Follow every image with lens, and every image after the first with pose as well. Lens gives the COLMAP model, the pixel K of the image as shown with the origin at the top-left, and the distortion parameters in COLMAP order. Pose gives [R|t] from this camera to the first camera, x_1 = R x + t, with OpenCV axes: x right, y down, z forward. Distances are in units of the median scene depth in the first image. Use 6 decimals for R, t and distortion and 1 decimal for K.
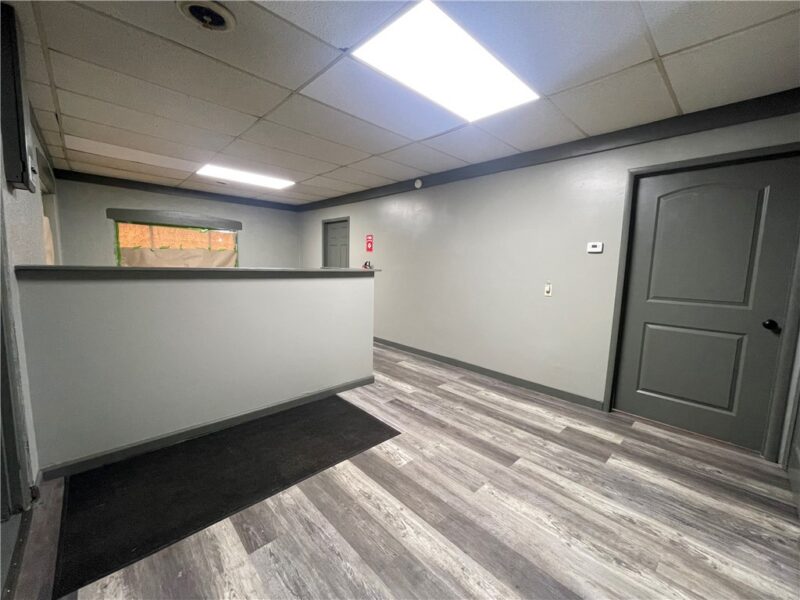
lens RADIAL K [[324.0, 0, 404.8], [0, 324.0, 300.7], [0, 0, 1]] dist [0.000057, -0.000435]
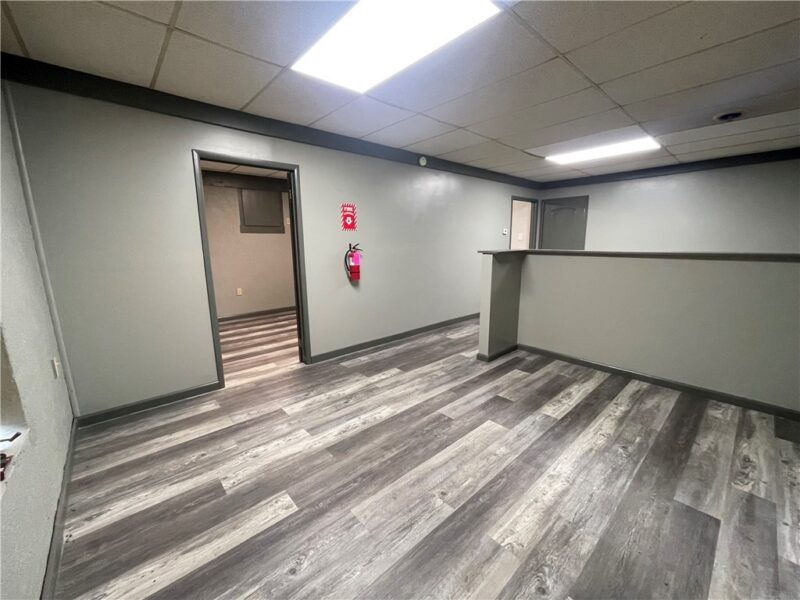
lens RADIAL K [[324.0, 0, 401.9], [0, 324.0, 302.8], [0, 0, 1]] dist [0.000057, -0.000435]
pose [[0.038152, -0.210192, 0.976915, -1.098022], [0.128522, 0.970540, 0.203801, -0.166541], [-0.990973, 0.117779, 0.064042, 1.144083]]
